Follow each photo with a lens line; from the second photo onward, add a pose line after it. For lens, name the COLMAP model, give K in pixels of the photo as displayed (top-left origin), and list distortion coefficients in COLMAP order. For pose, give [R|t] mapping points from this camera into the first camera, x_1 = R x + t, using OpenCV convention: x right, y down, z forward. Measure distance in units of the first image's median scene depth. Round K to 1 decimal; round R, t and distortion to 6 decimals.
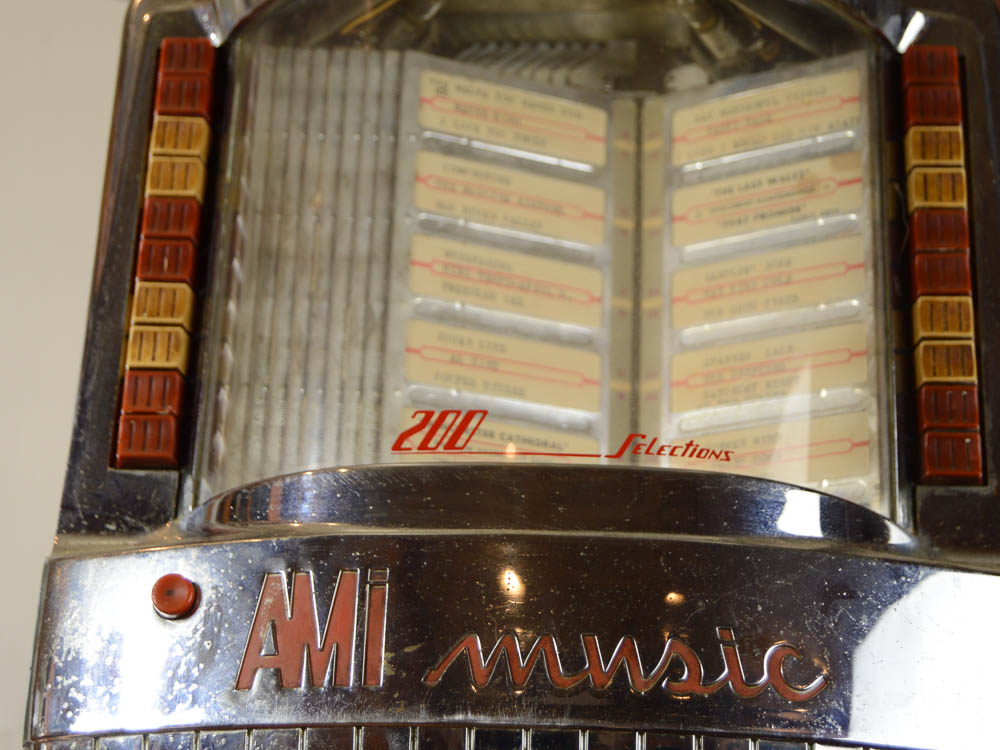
lens RADIAL K [[2131.2, 0, 509.0], [0, 2131.2, 384.0], [0, 0, 1]] dist [-0.032153, 0.000000]
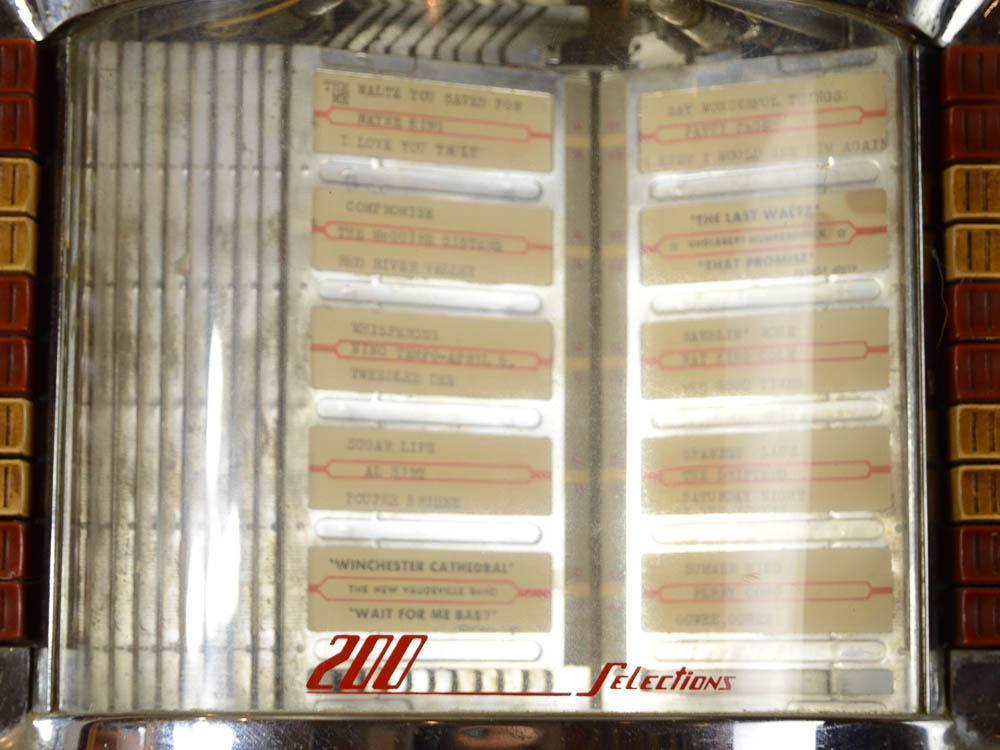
lens RADIAL K [[2497.3, 0, 502.6], [0, 2497.3, 368.4], [0, 0, 1]] dist [-0.035009, 0.000000]
pose [[0.997876, -0.025673, 0.059876, -0.031416], [0.009317, 0.965871, 0.258857, -0.289533], [-0.064478, -0.257749, 0.964058, 0.117295]]
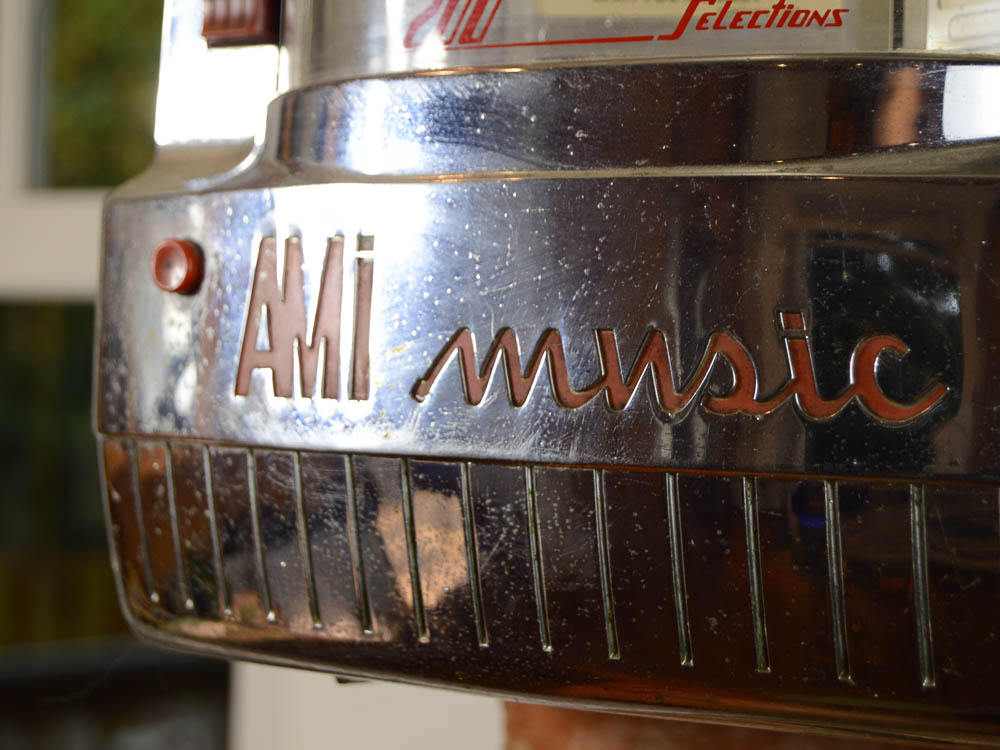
lens RADIAL K [[2497.3, 0, 499.3], [0, 2497.3, 375.1], [0, 0, 1]] dist [-0.035009, 0.000000]
pose [[0.854695, -0.009399, -0.519045, 0.360638], [0.197357, 0.930649, 0.308129, -0.104862], [0.480153, -0.365794, 0.797276, 0.280206]]
